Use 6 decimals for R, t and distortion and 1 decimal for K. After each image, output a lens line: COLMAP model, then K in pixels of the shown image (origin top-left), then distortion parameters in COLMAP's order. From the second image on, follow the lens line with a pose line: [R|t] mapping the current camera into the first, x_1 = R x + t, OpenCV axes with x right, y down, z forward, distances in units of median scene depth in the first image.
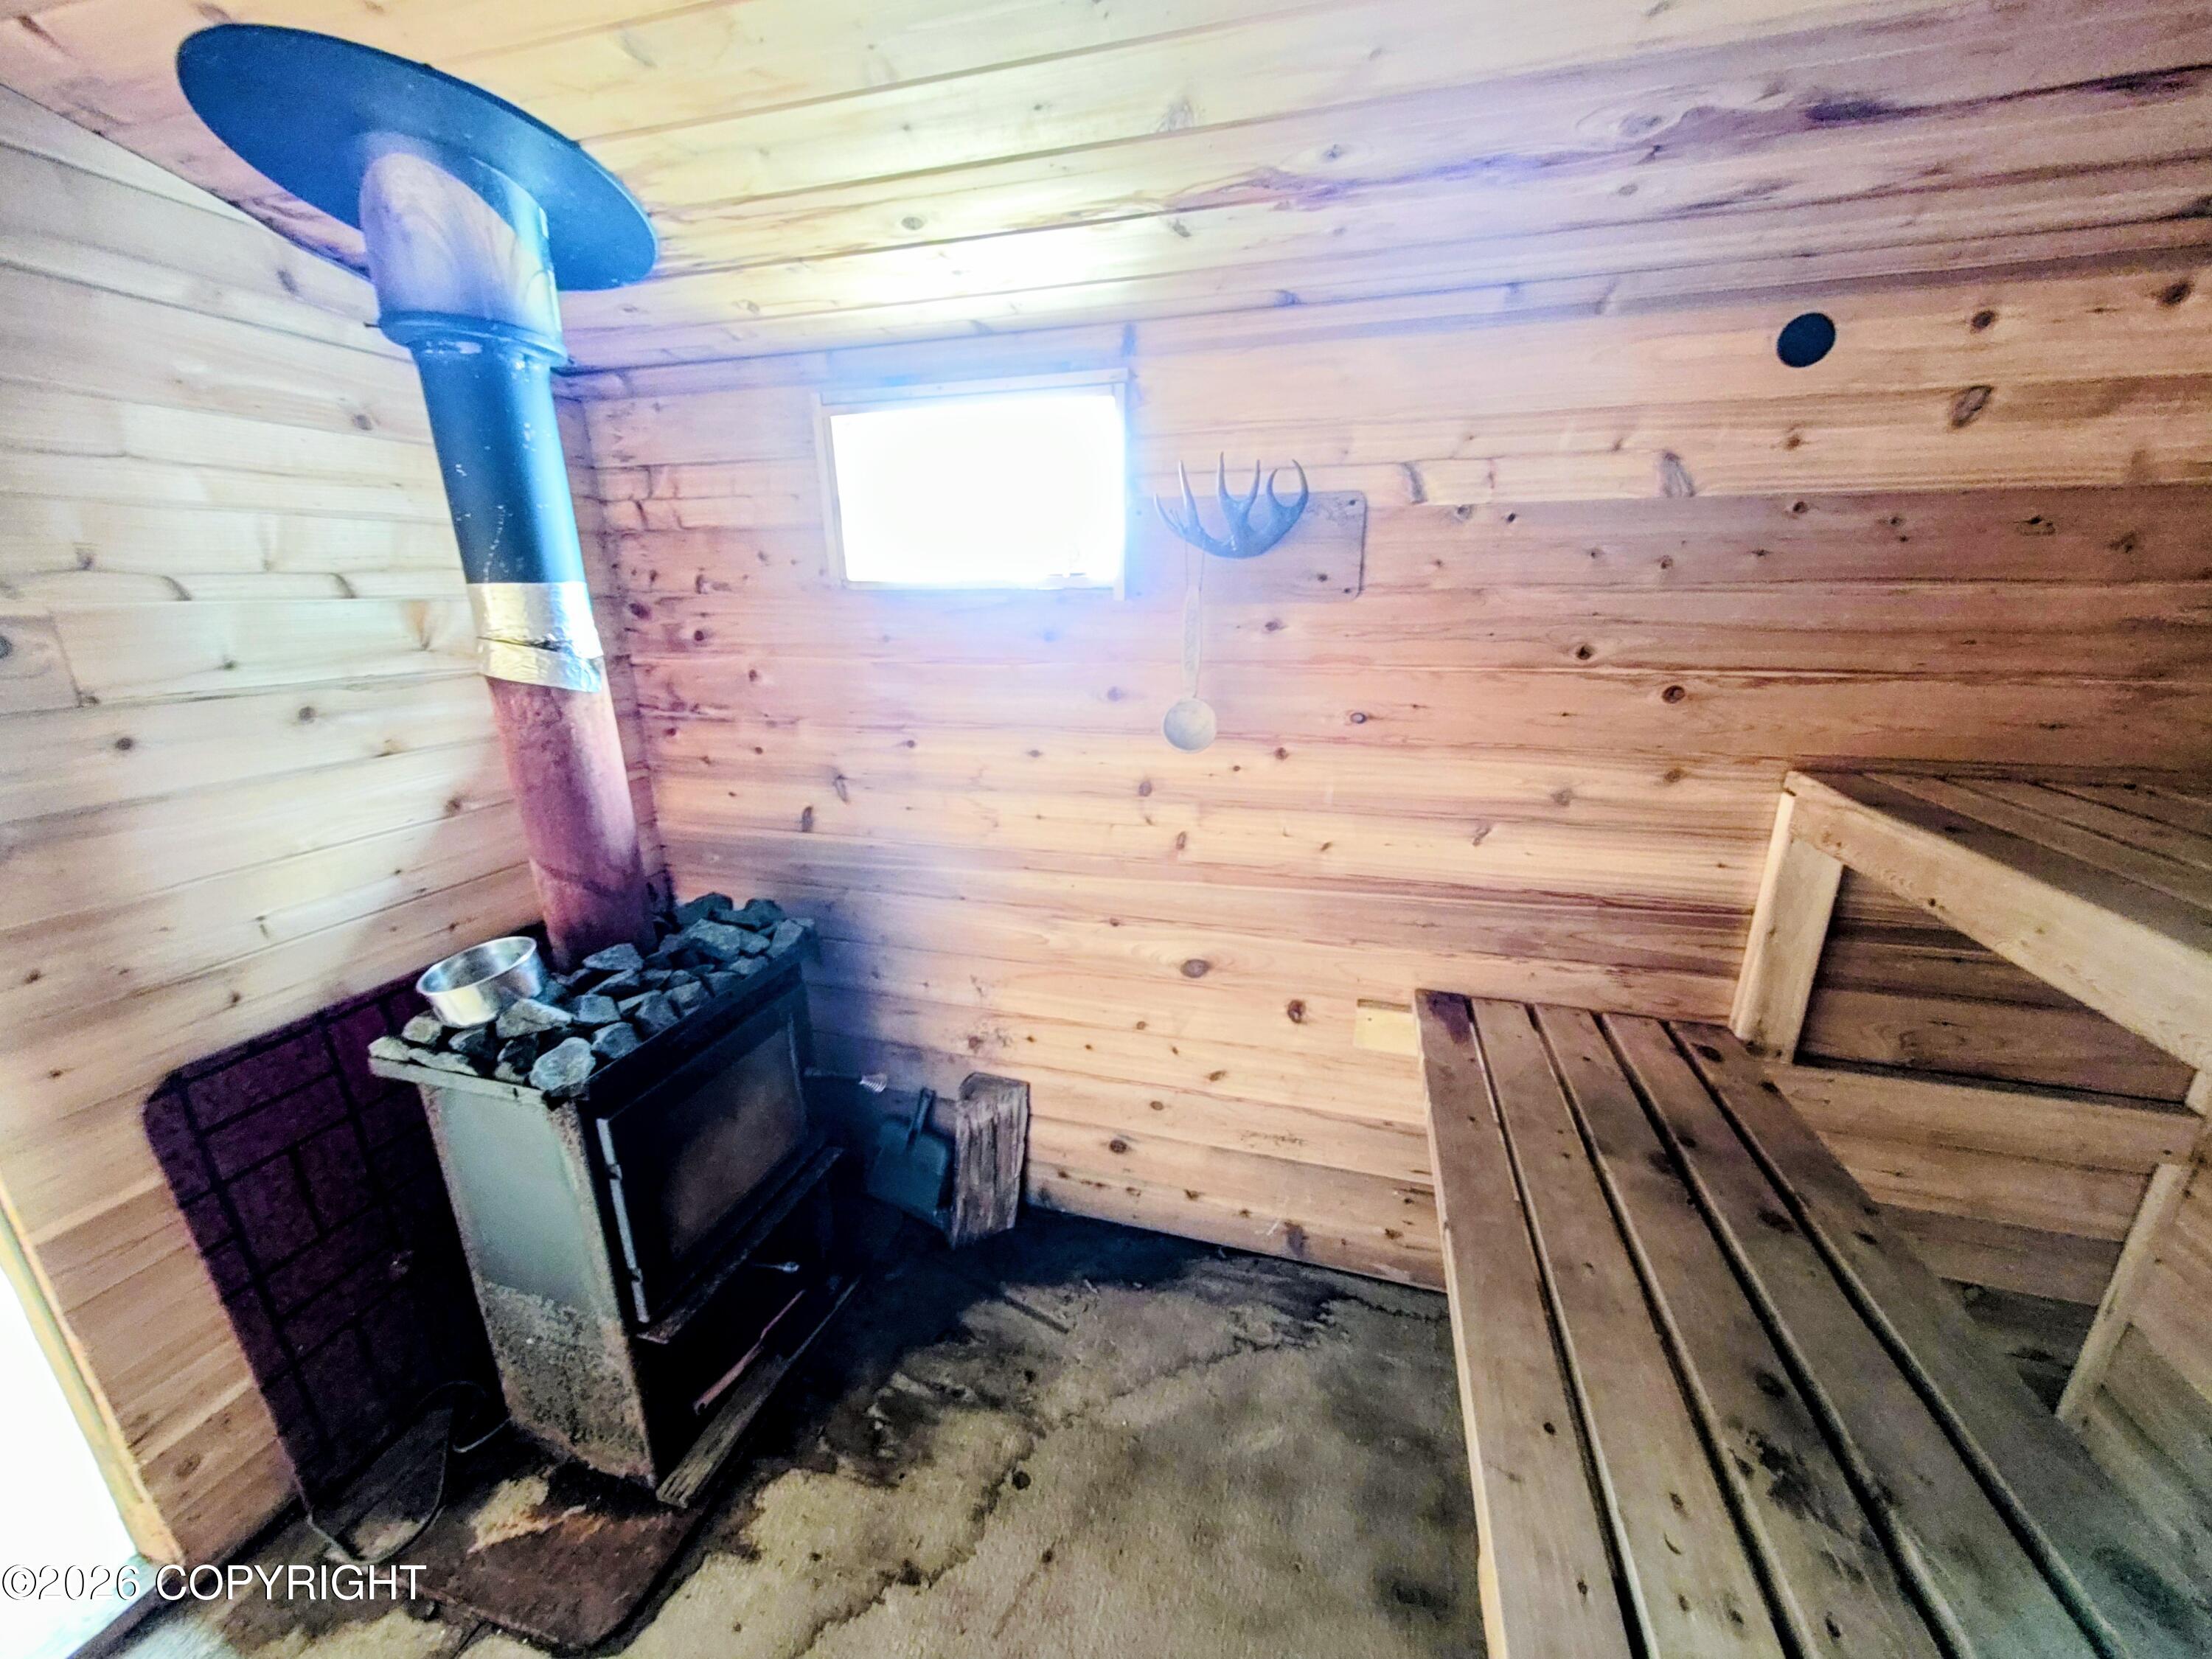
lens RADIAL K [[821.4, 0, 1104.7], [0, 821.4, 832.3], [0, 0, 1]] dist [0.000554, 0.000228]
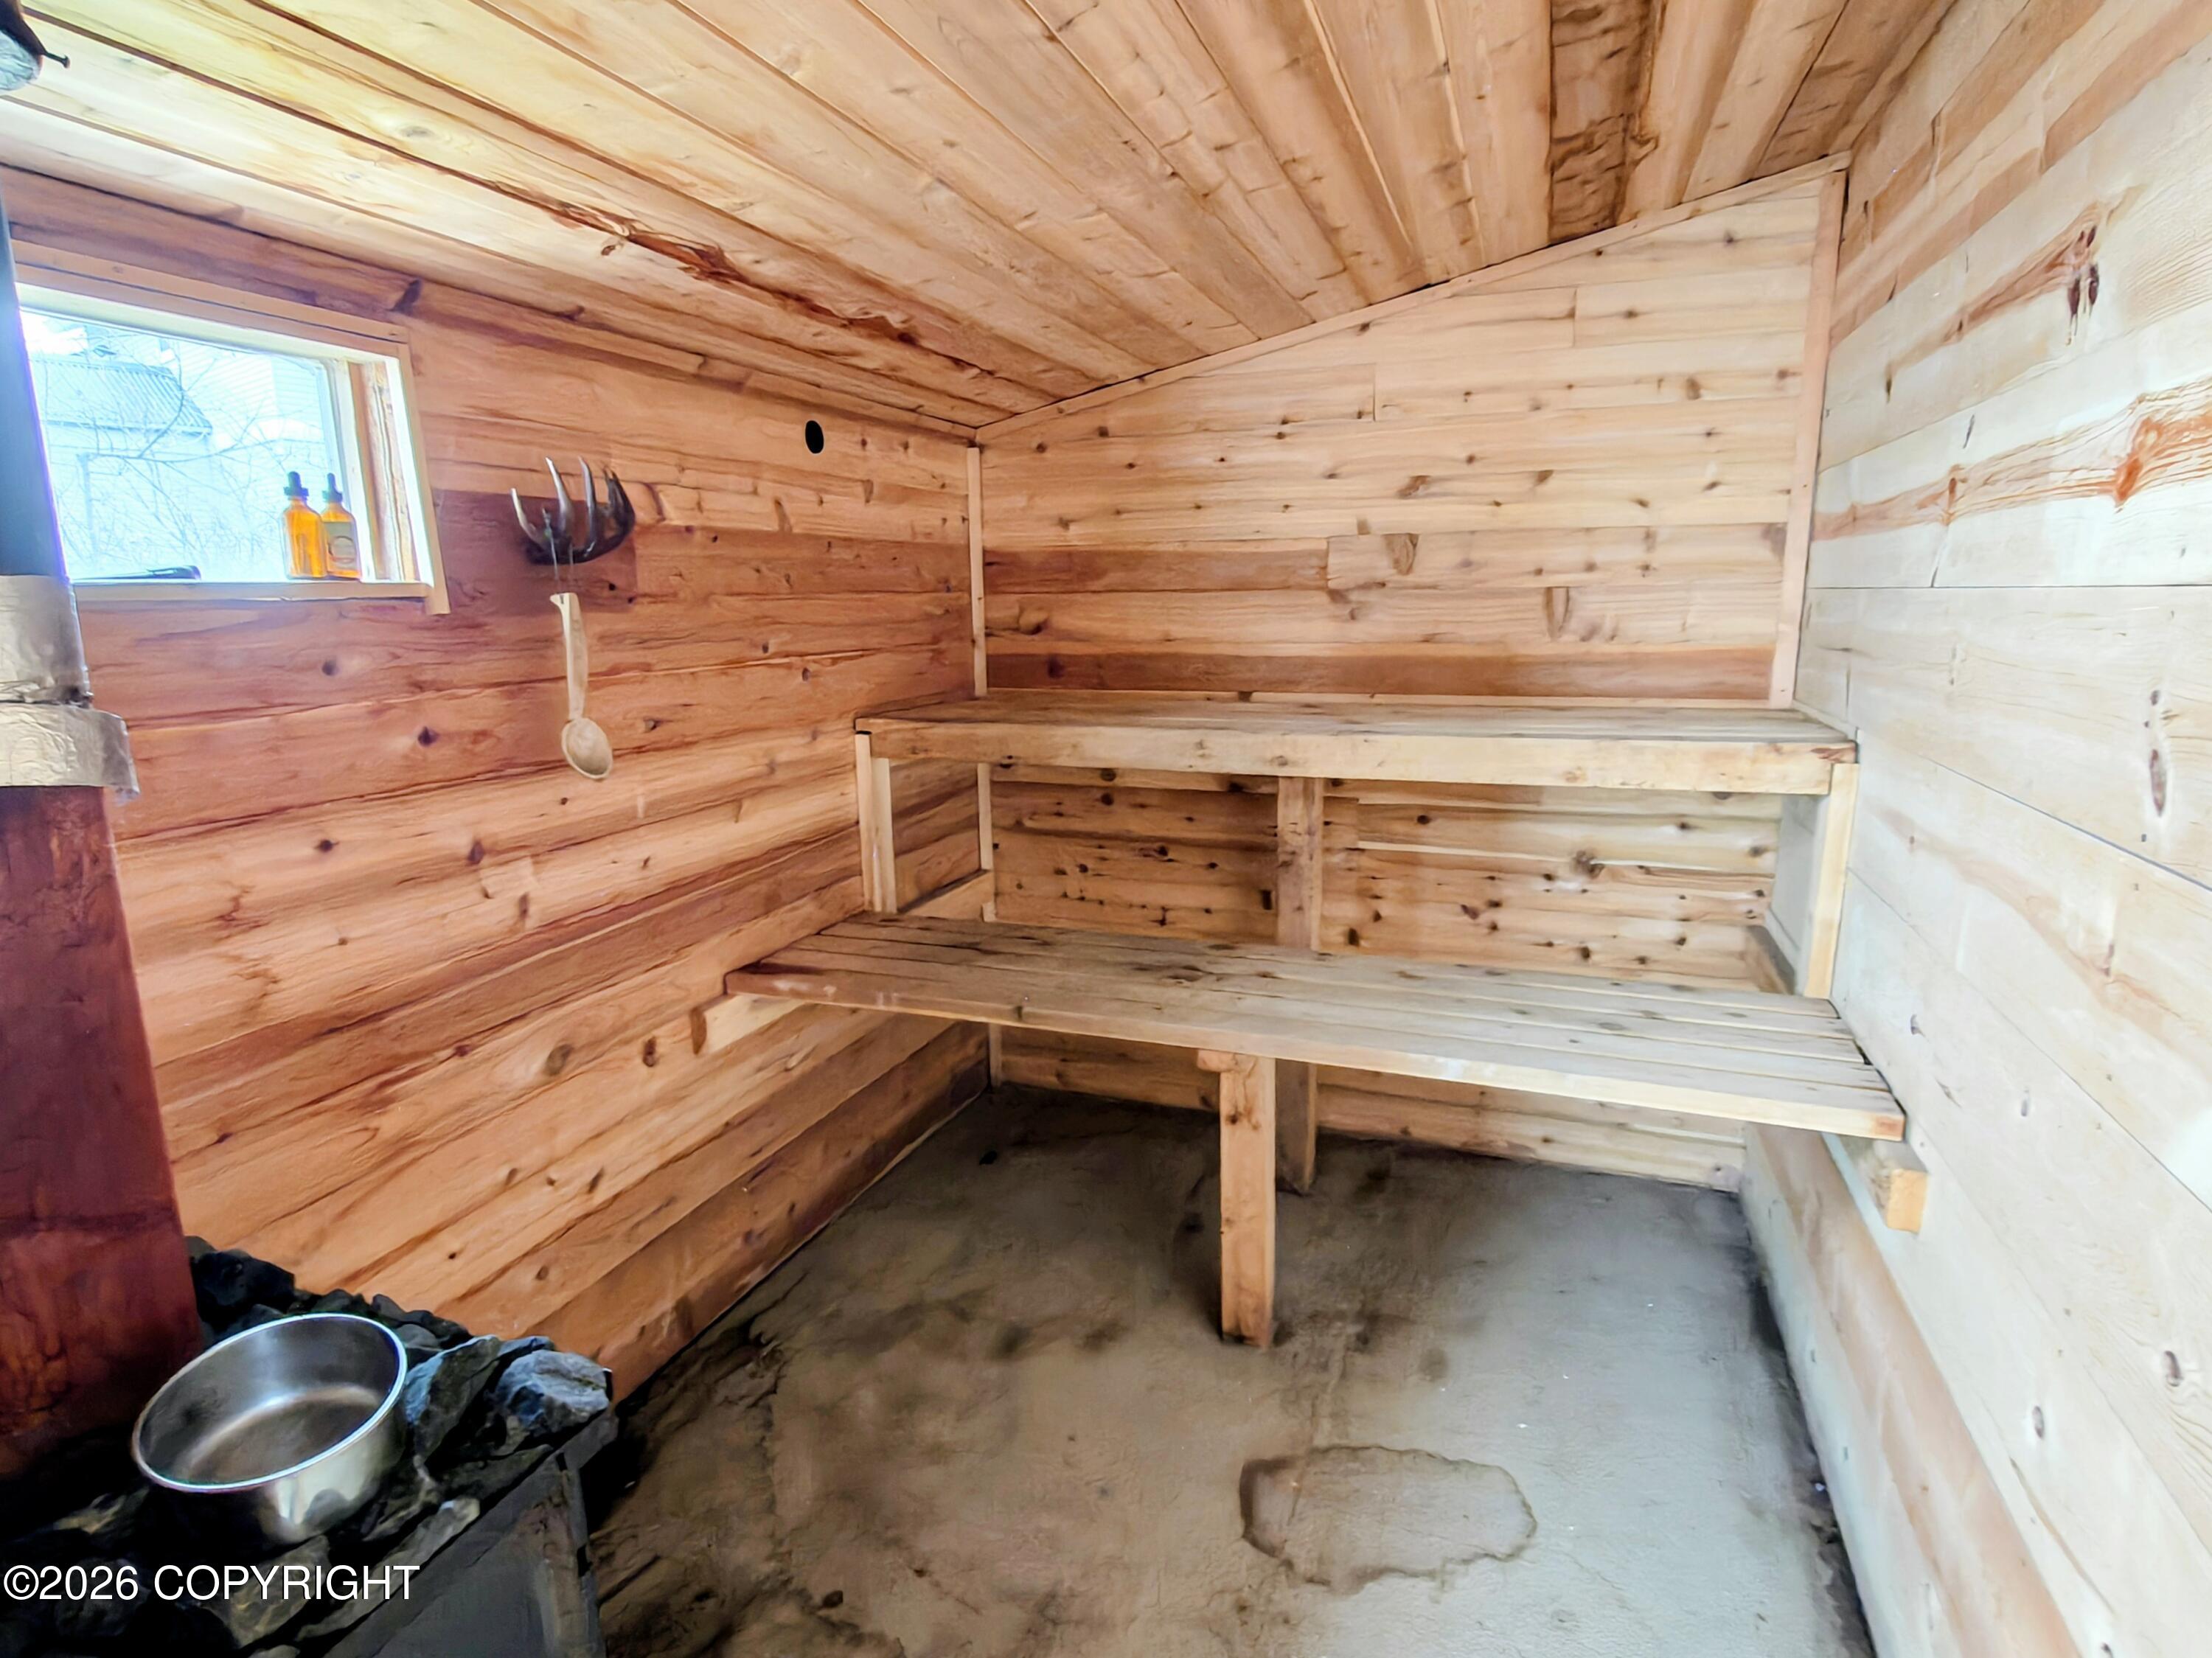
lens RADIAL K [[1150.7, 0, 1106.0], [0, 1150.7, 829.0], [0, 0, 1]] dist [0.002869, 0.000695]
pose [[0.080887, -0.194671, 0.977528, -1.112811], [0.297970, 0.940614, 0.162664, -0.087113], [-0.951142, 0.278116, 0.134089, 0.340171]]
